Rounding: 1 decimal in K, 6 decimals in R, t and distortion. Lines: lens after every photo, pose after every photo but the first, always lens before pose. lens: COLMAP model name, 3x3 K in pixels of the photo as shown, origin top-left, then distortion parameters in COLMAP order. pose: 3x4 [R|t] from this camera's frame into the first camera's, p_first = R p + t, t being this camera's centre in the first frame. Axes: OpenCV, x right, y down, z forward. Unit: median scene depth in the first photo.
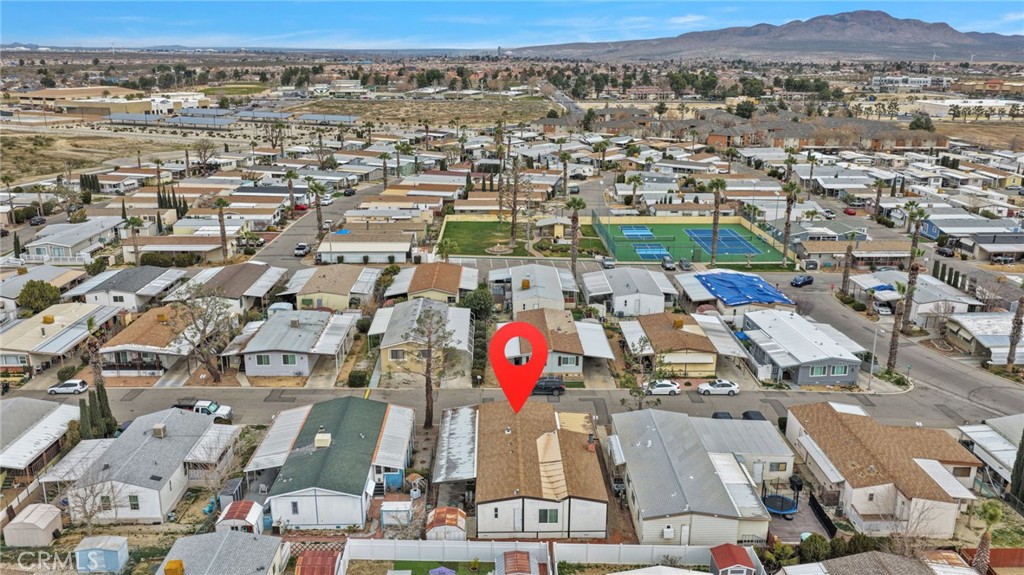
lens RADIAL K [[841.9, 0, 513.9], [0, 841.9, 285.7], [0, 0, 1]] dist [0.004500, 0.013507]
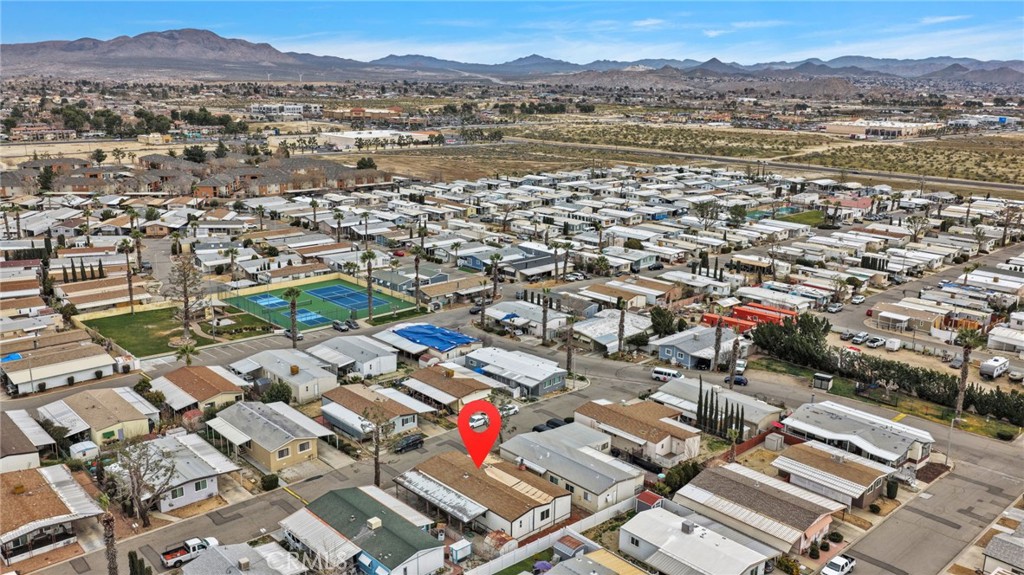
lens RADIAL K [[841.9, 0, 511.3], [0, 841.9, 289.5], [0, 0, 1]] dist [0.004500, 0.013507]
pose [[0.749203, -0.160489, 0.642602, -0.469116], [0.170231, 0.984266, 0.047348, -0.109736], [-0.640090, 0.073917, 0.764736, -0.088521]]
